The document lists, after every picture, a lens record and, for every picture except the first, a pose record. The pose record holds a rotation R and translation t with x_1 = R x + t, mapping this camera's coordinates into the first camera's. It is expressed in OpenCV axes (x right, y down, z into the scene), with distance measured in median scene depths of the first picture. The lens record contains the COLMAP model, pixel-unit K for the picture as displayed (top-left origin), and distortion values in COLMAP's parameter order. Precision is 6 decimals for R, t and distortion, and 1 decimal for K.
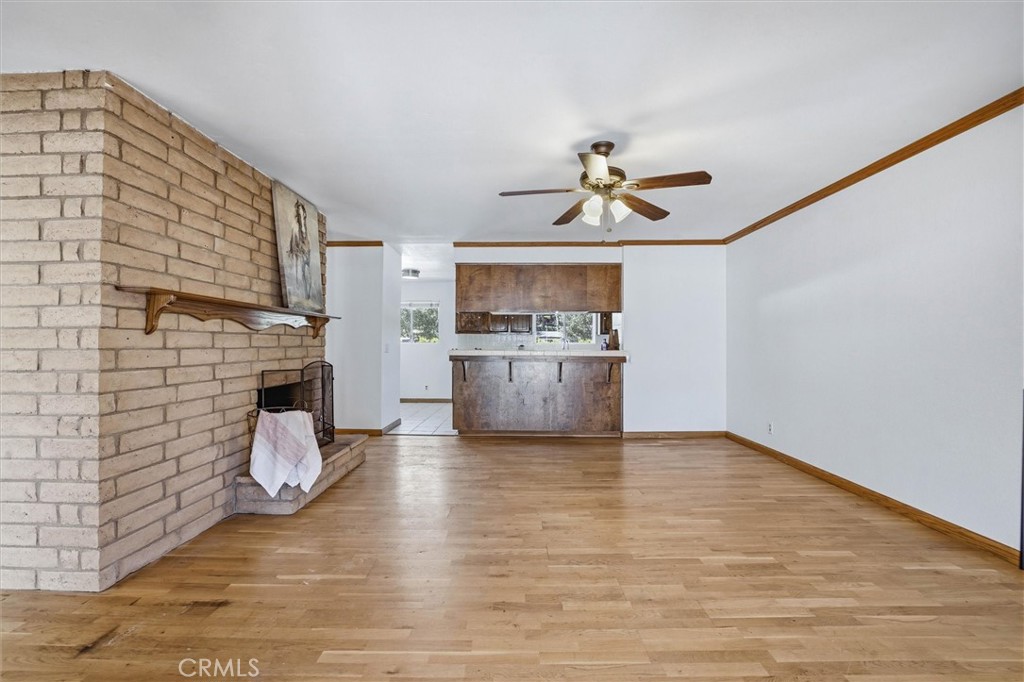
lens RADIAL K [[476.4, 0, 512.0], [0, 476.4, 341.0], [0, 0, 1]] dist [-0.027488, 0.000706]
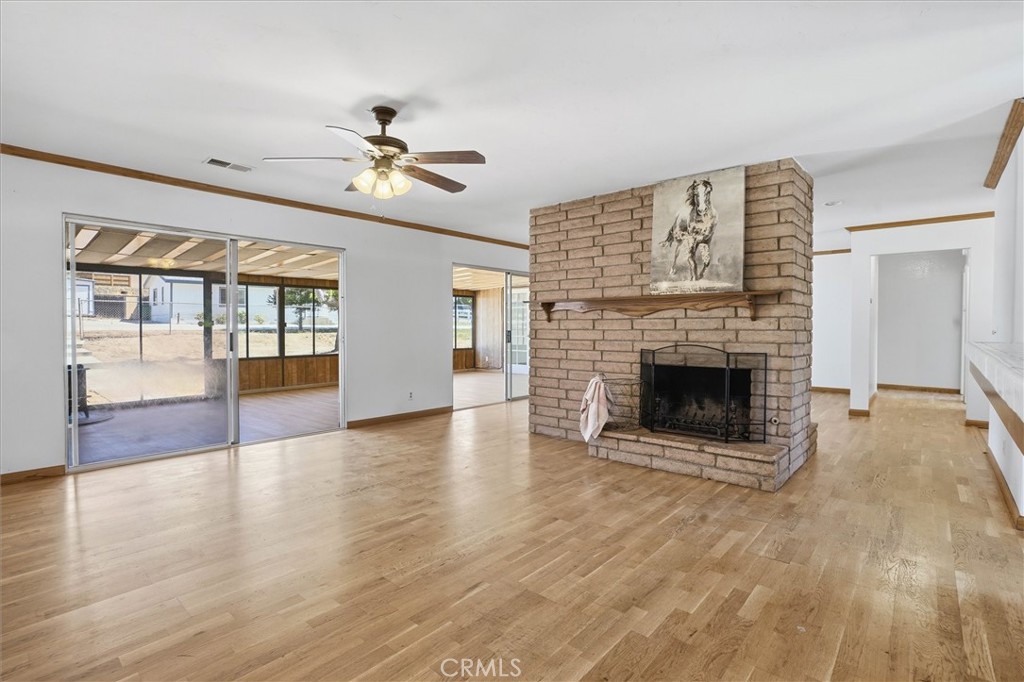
lens RADIAL K [[493.6, 0, 510.6], [0, 493.6, 334.8], [0, 0, 1]] dist [-0.065133, 0.000759]
pose [[-0.658881, 0.013059, -0.752133, 0.768413], [0.006084, 0.999909, 0.012031, 0.010668], [0.752222, 0.003351, -0.658901, 1.871428]]
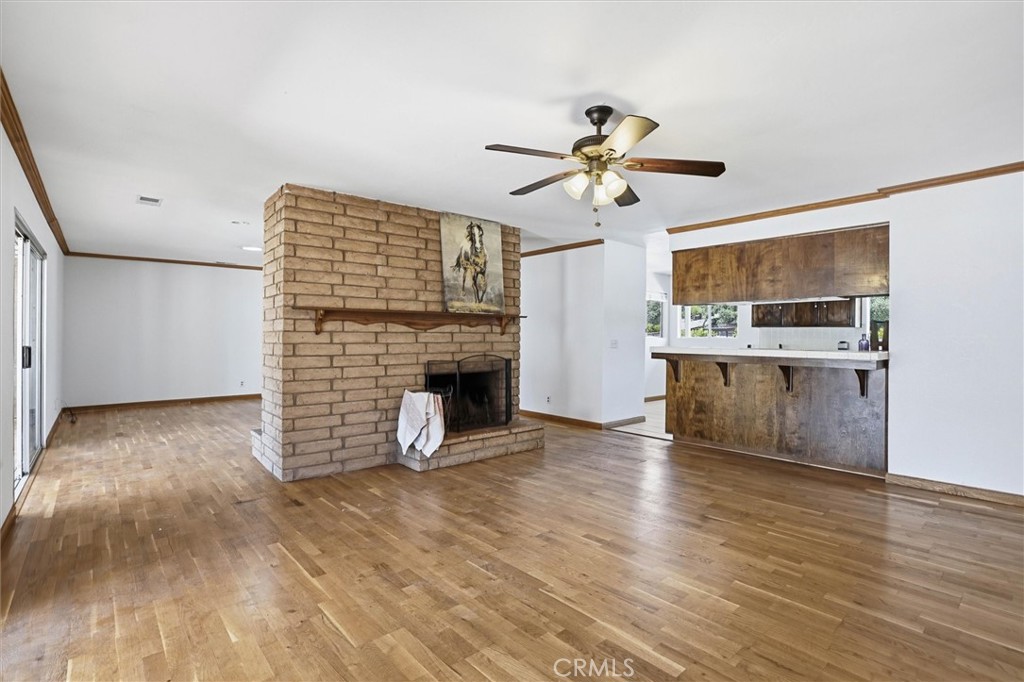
lens RADIAL K [[493.6, 0, 510.6], [0, 493.6, 334.8], [0, 0, 1]] dist [-0.065133, 0.000759]
pose [[0.668888, -0.001517, -0.743362, 0.759439], [0.002770, 0.999996, 0.000452, -0.010467], [0.743358, -0.002361, 0.668889, 0.302337]]
